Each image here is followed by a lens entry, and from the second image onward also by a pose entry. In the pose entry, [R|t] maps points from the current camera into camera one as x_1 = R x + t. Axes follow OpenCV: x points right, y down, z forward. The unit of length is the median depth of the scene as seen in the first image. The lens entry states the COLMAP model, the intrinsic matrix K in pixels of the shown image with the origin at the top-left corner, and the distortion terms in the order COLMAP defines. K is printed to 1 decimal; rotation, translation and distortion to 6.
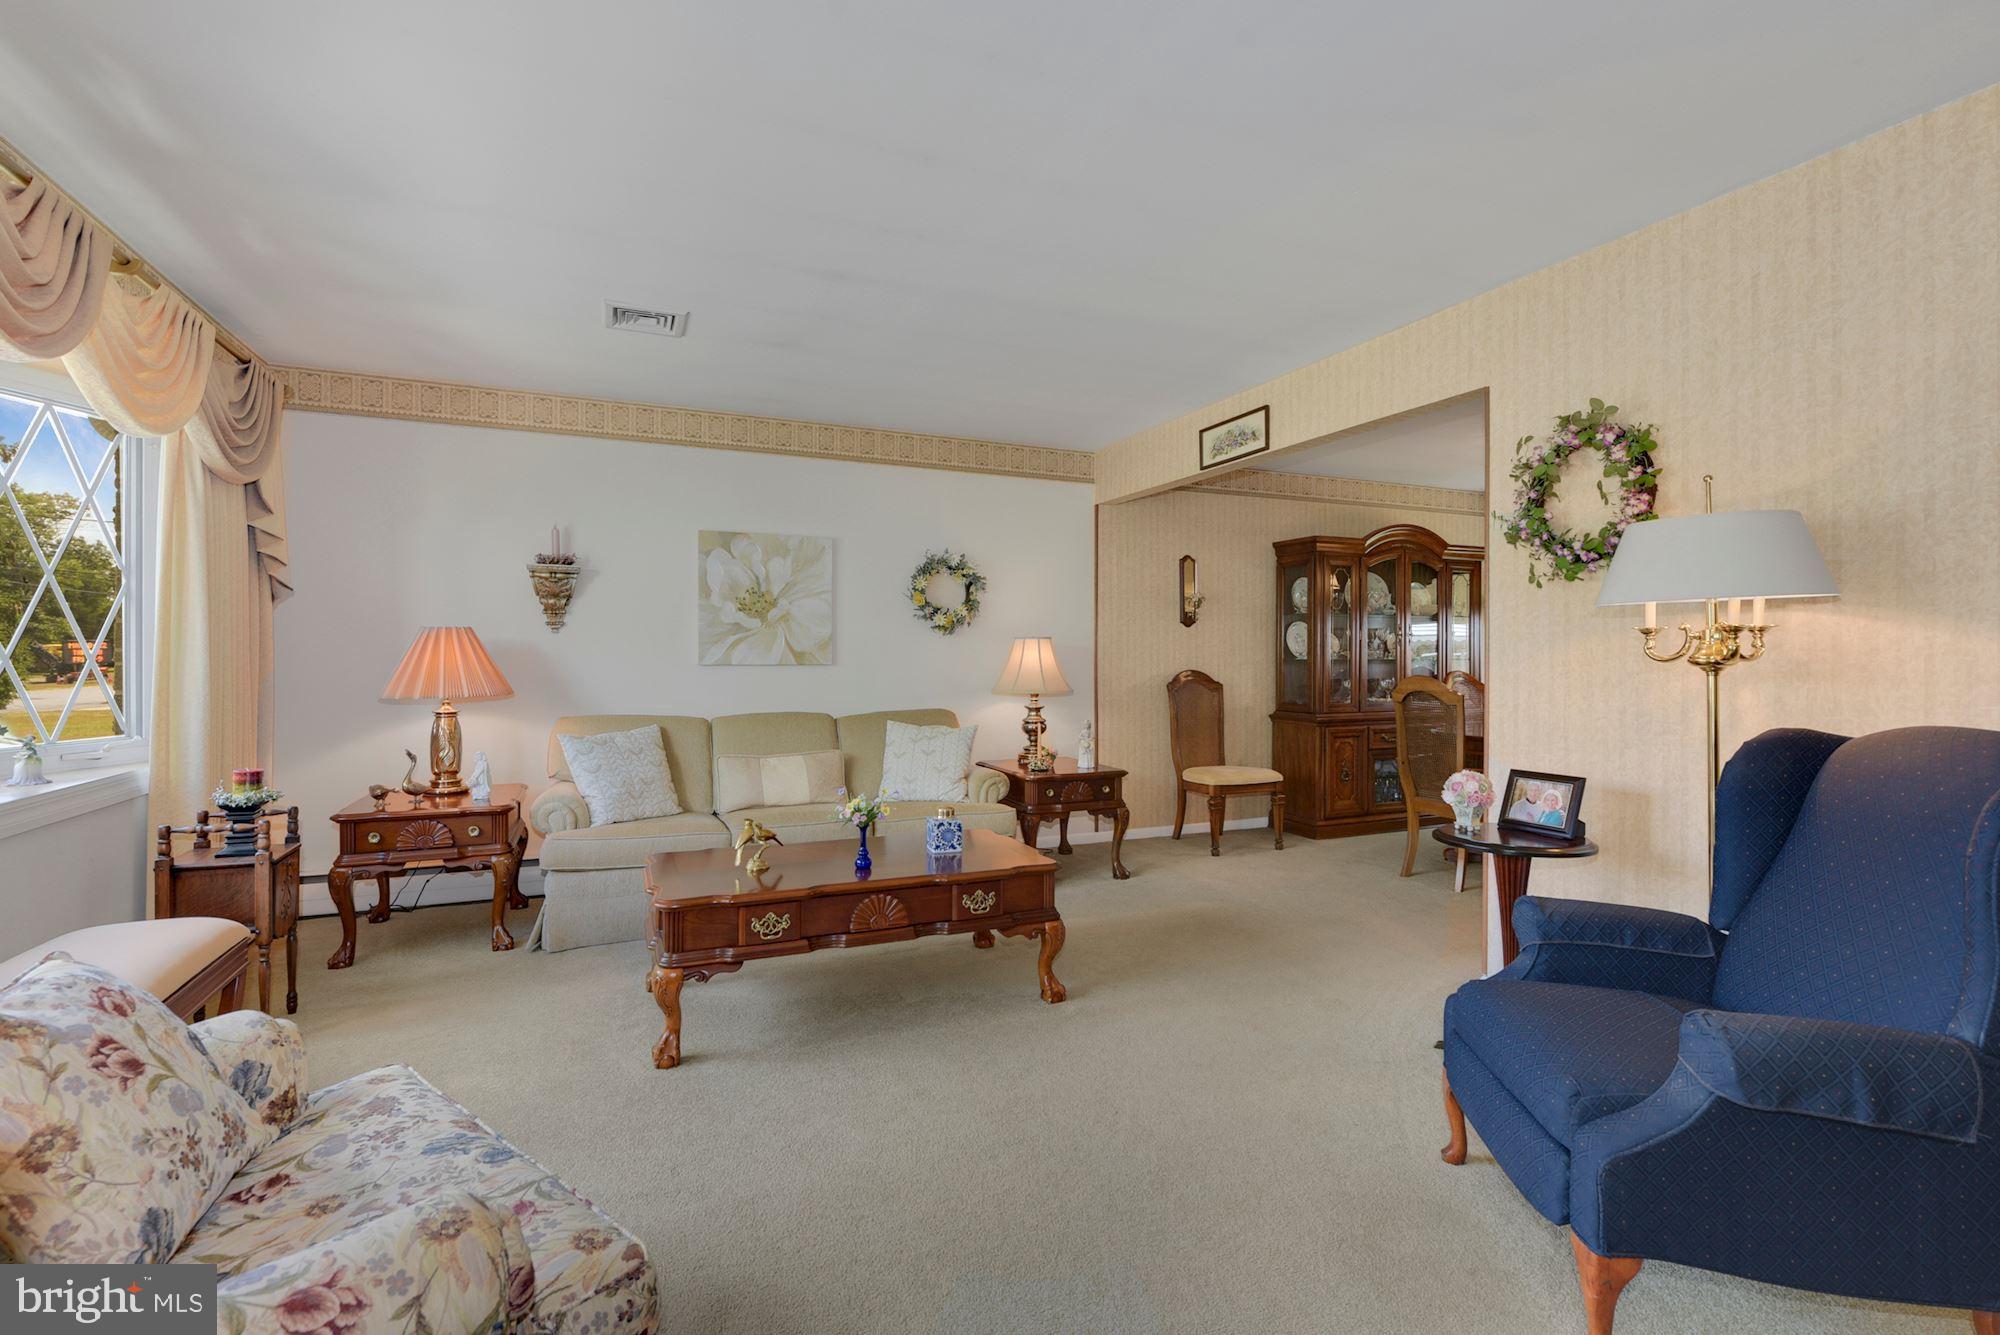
lens RADIAL K [[915.8, 0, 1008.5], [0, 915.8, 655.4], [0, 0, 1]] dist [0.006123, -0.000498]
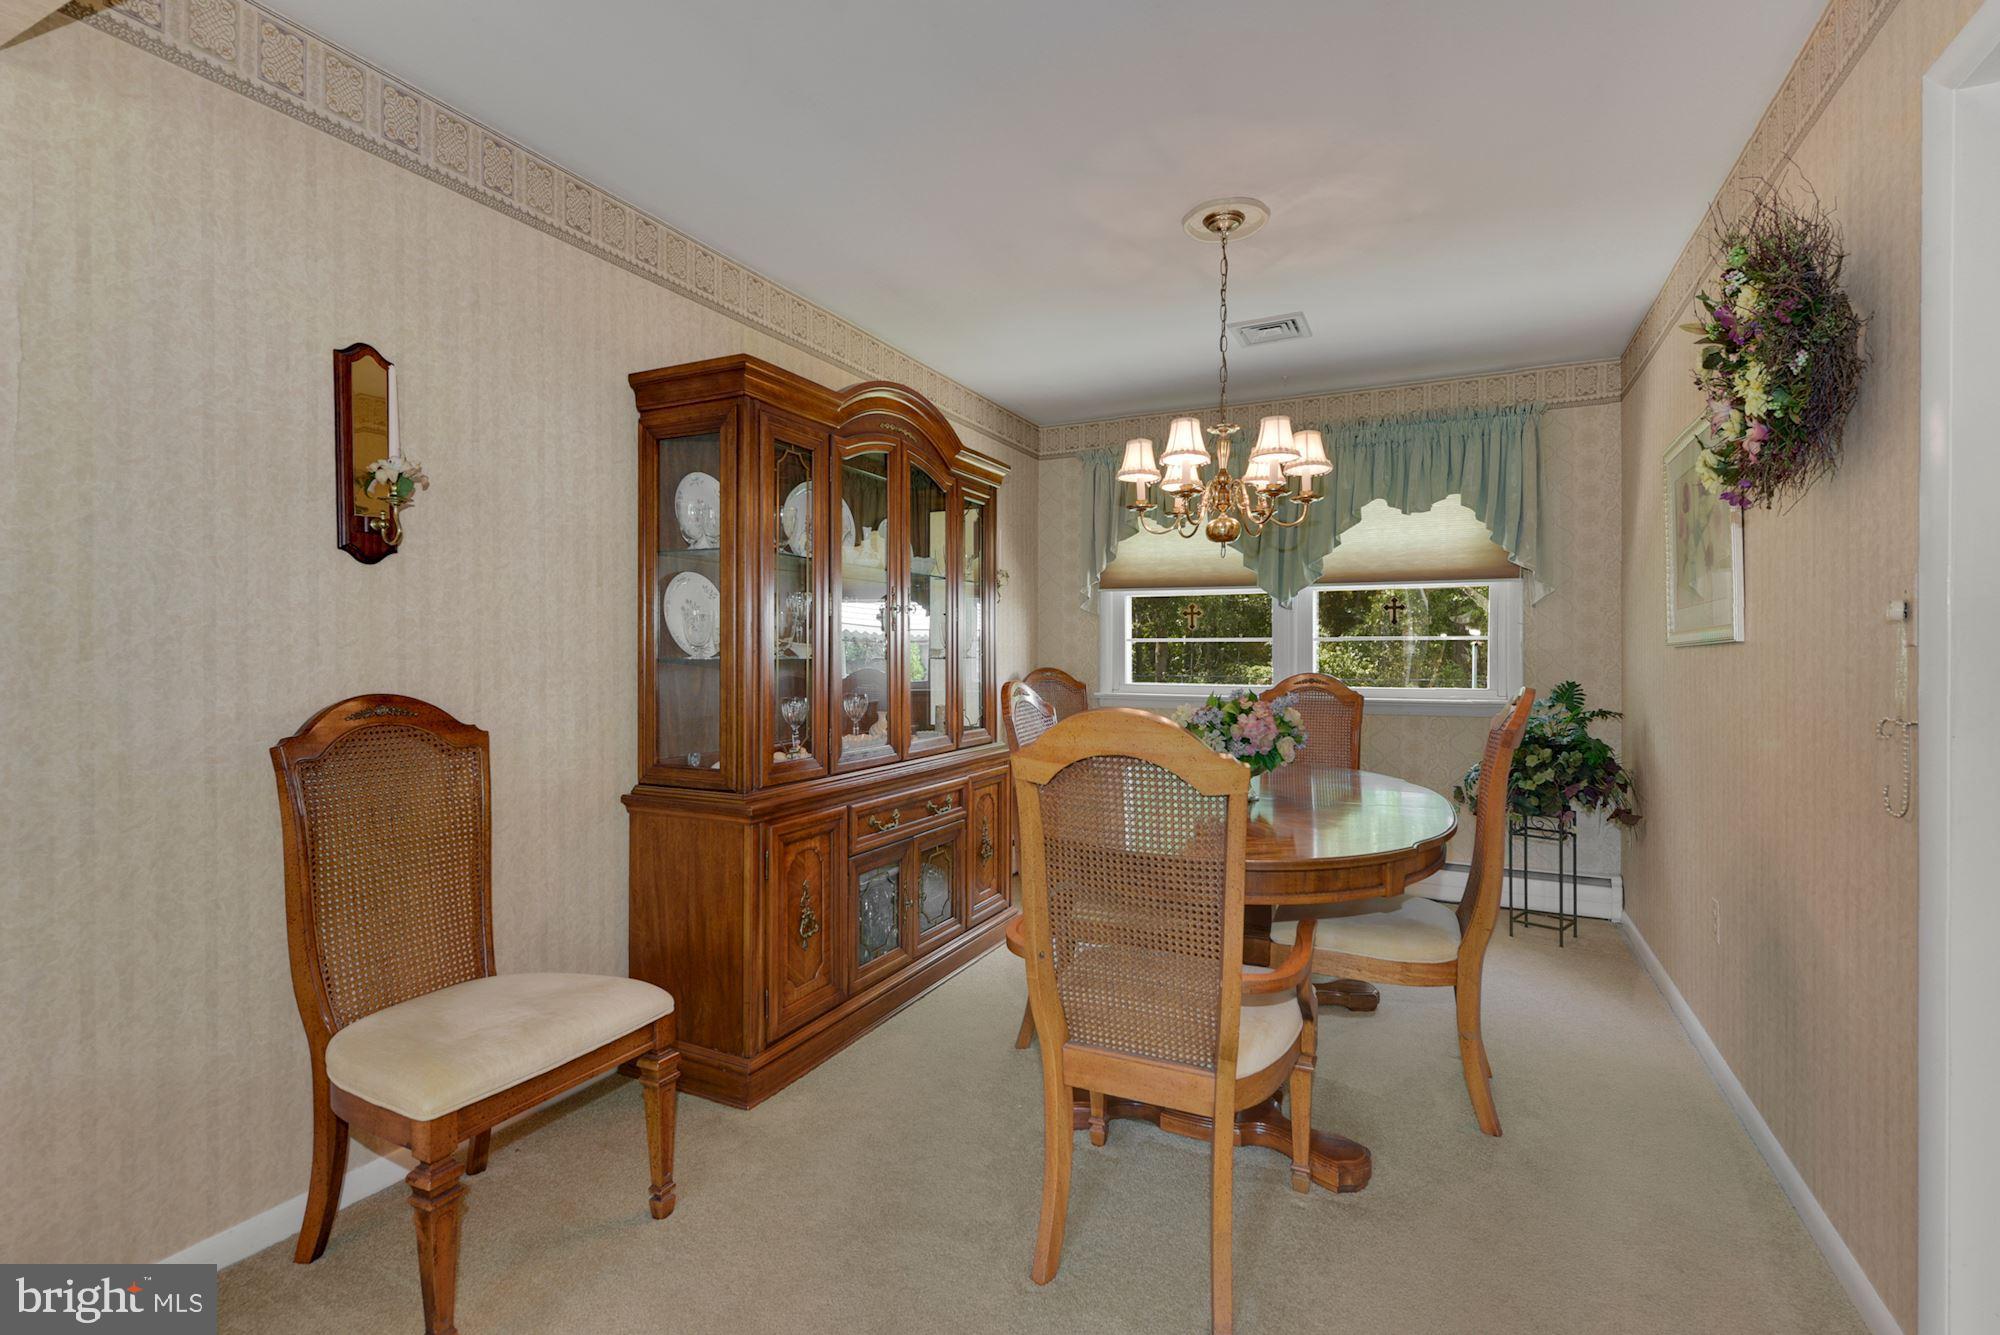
lens RADIAL K [[915.8, 0, 1013.6], [0, 915.8, 653.1], [0, 0, 1]] dist [0.006123, -0.000498]
pose [[0.757638, -0.002877, 0.652669, 0.191239], [0.002265, 0.999996, 0.001778, 0.001025], [-0.652671, 0.000131, 0.757641, 0.732495]]
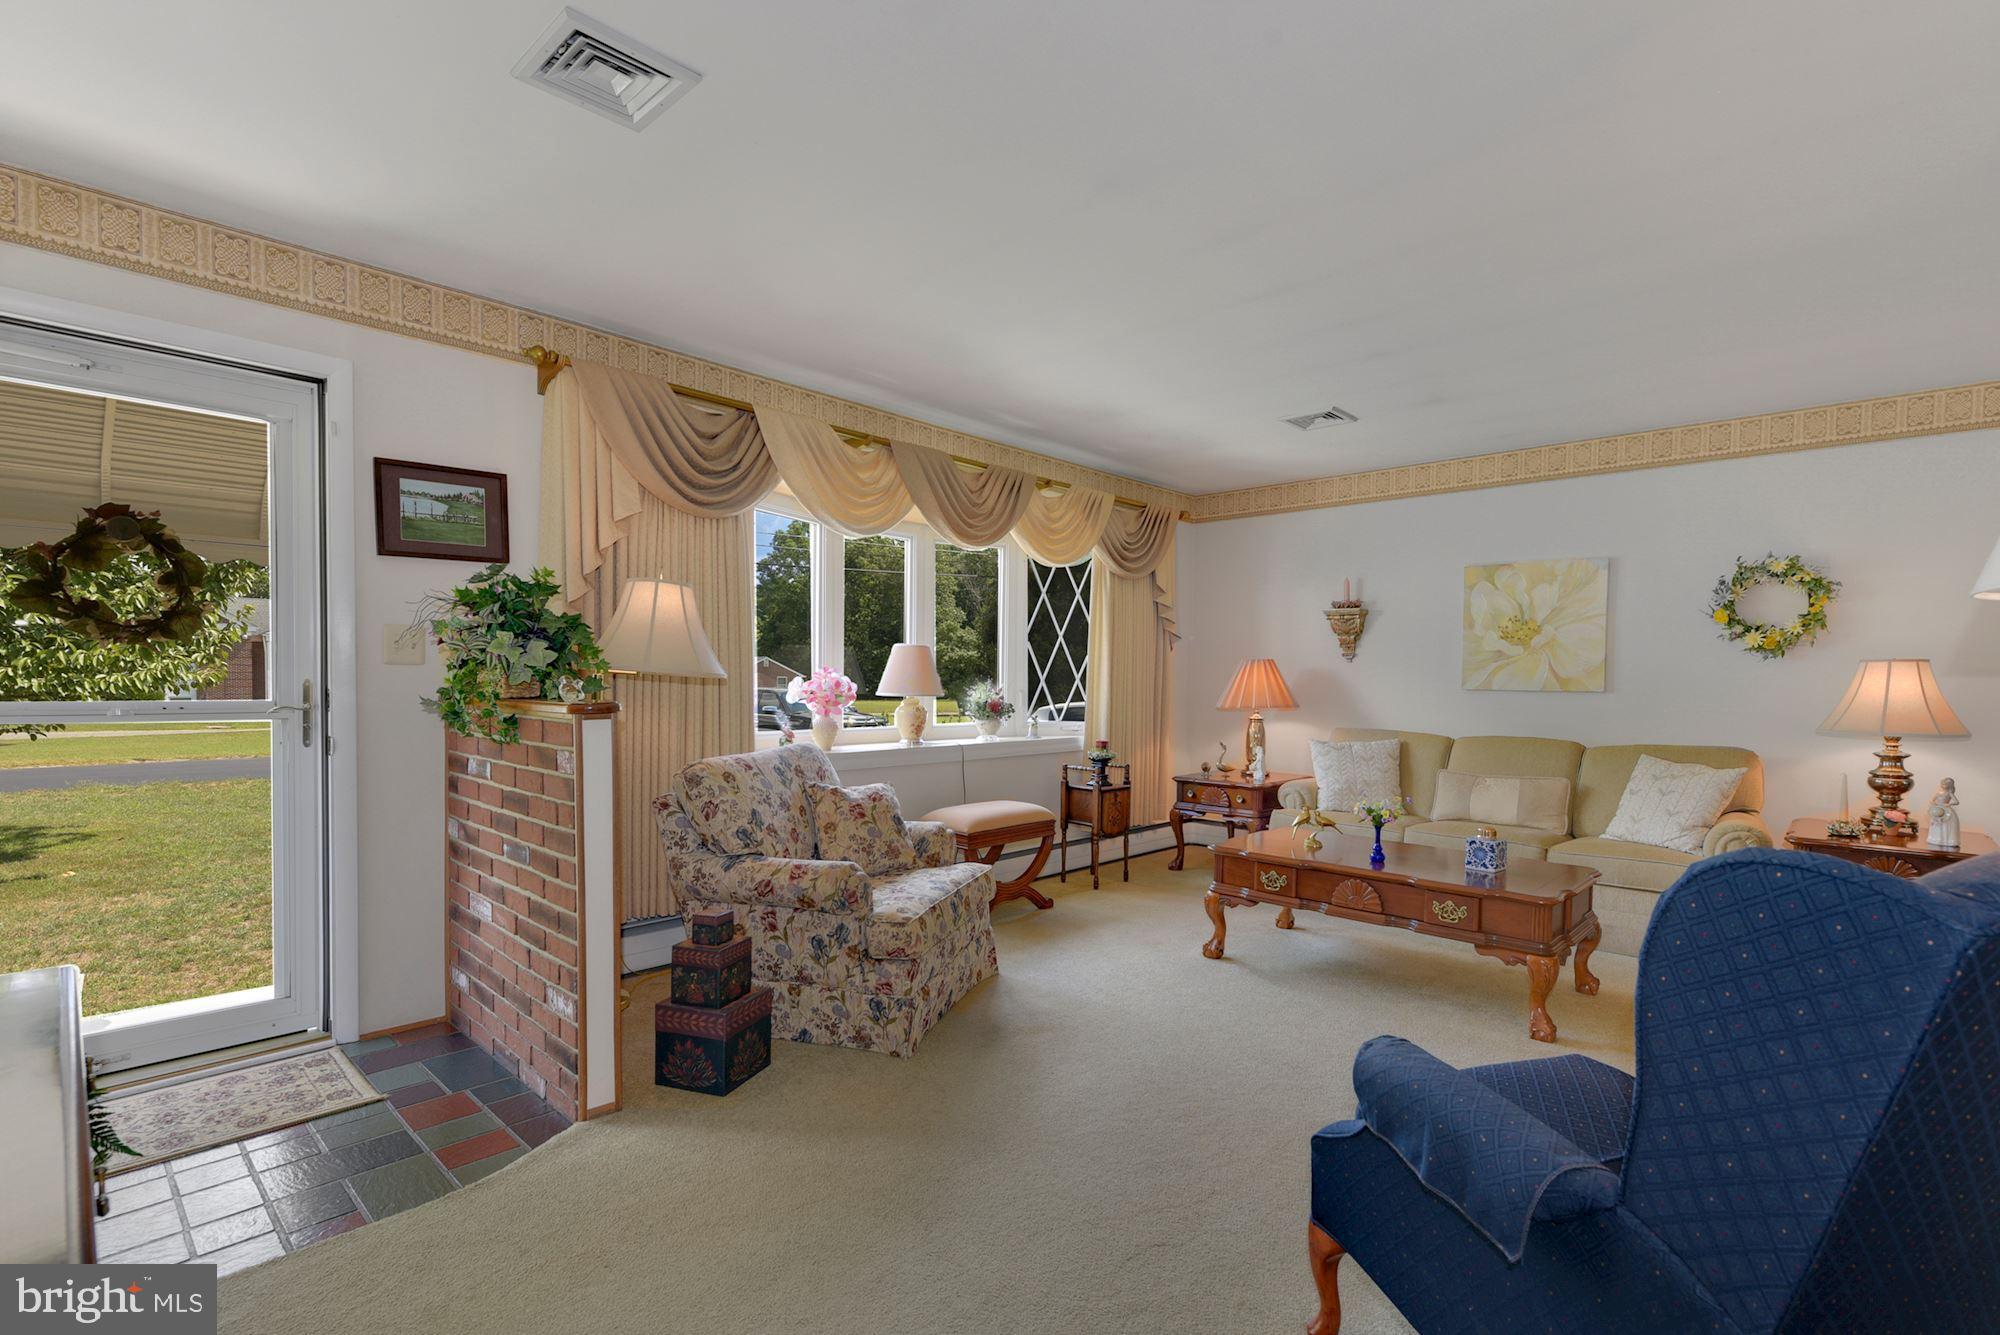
lens RADIAL K [[915.8, 0, 1018.4], [0, 915.8, 708.7], [0, 0, 1]] dist [0.006123, -0.000498]
pose [[0.396595, 0.033945, -0.917366, 0.440320], [-0.009968, 0.999416, 0.032671, 0.002443], [0.917940, -0.003813, 0.396702, 0.071153]]
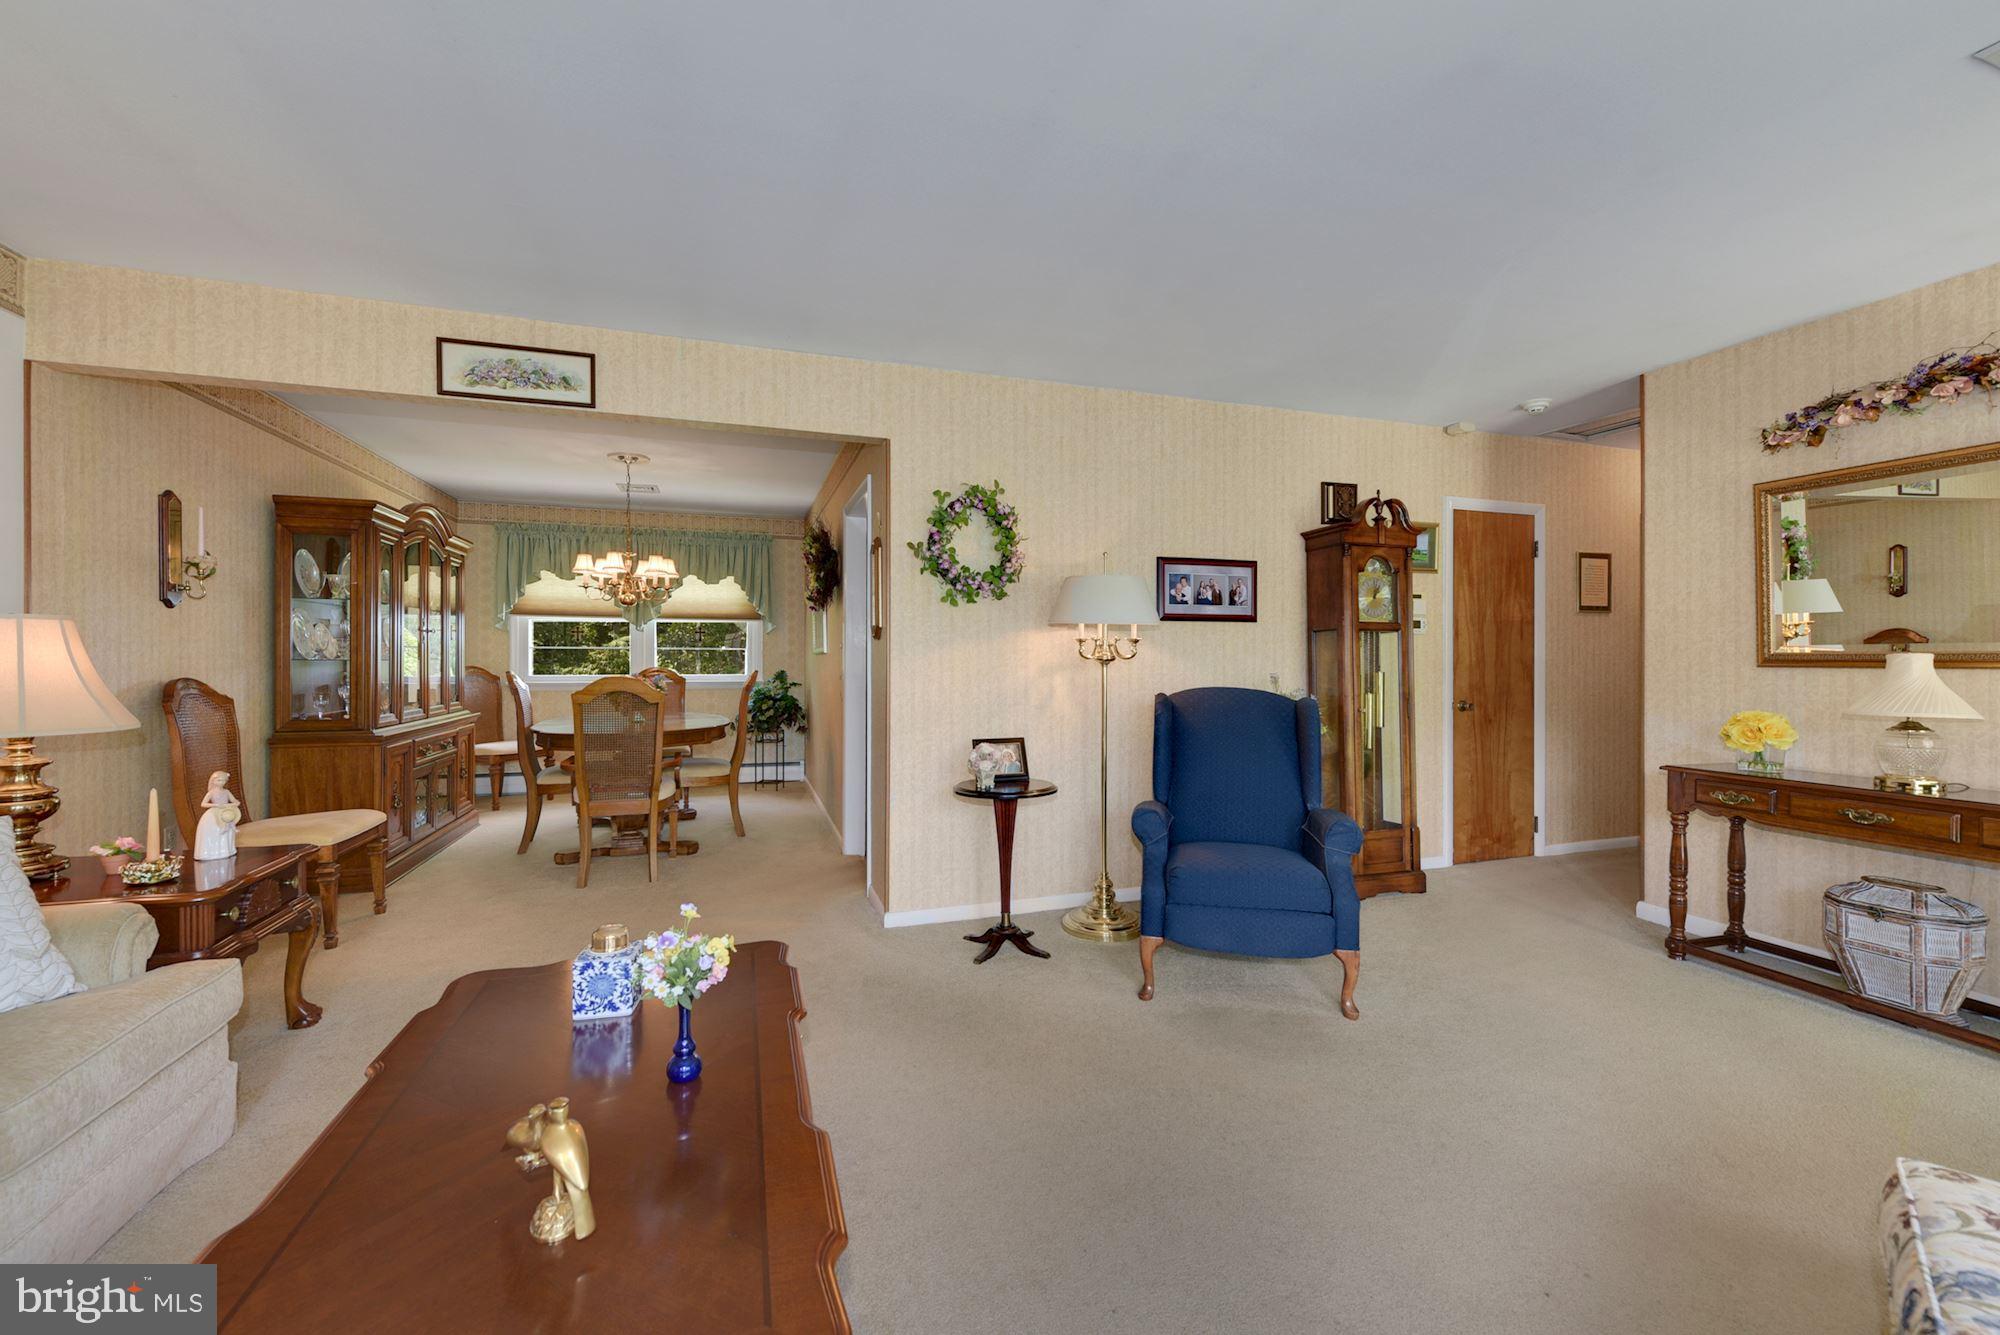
lens RADIAL K [[807.2, 0, 1008.3], [0, 807.2, 657.7], [0, 0, 1]] dist [0.001130, -0.000195]
pose [[0.083831, -0.003379, 0.996474, -0.360095], [-0.001004, 0.999993, 0.003476, -0.000382], [-0.996480, -0.001292, 0.083827, 0.485623]]
